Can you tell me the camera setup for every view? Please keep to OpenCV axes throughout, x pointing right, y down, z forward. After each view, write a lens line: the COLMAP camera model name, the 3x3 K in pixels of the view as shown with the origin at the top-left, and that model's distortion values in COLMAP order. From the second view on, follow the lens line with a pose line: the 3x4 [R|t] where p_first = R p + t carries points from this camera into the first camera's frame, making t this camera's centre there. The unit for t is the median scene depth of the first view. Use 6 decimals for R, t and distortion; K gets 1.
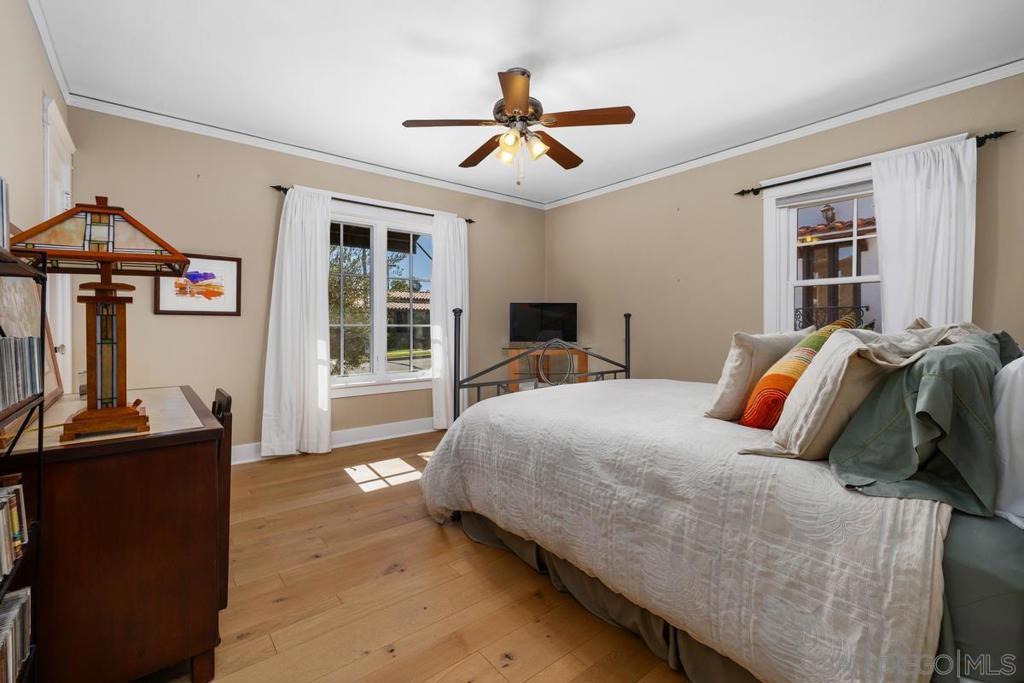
lens RADIAL K [[447.1, 0, 512.0], [0, 447.1, 341.5], [0, 0, 1]] dist [0.000914, 0.000084]
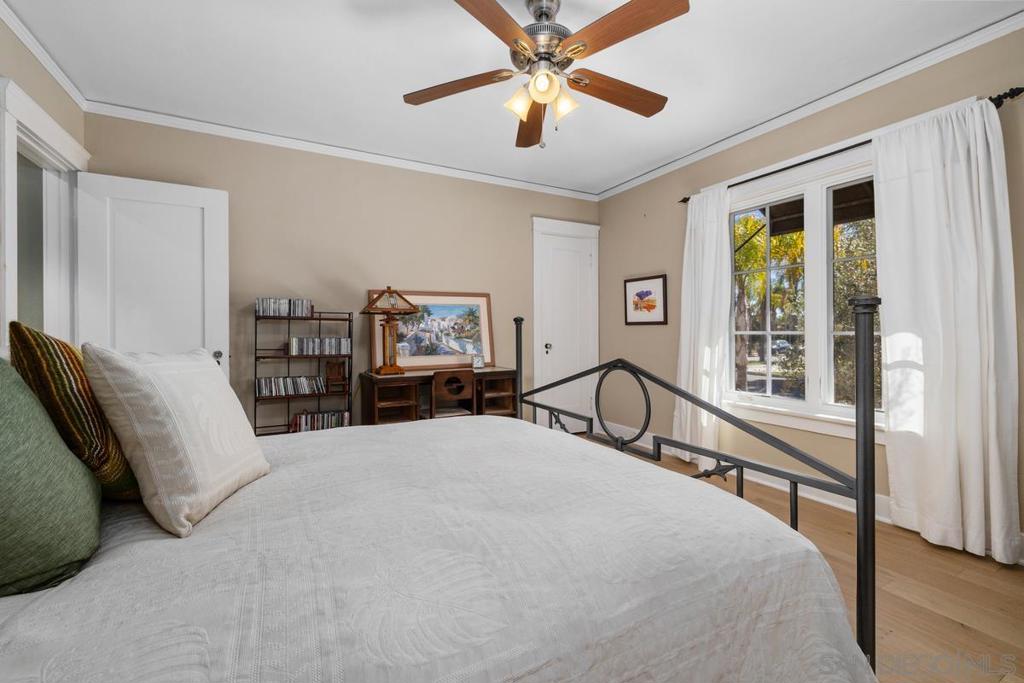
lens RADIAL K [[447.1, 0, 512.0], [0, 447.1, 341.5], [0, 0, 1]] dist [0.000914, 0.000084]
pose [[-0.197741, 0.022907, -0.979987, 0.601245], [-0.031429, 0.999065, 0.029695, -0.037346], [0.979750, 0.036672, -0.196836, 0.865919]]
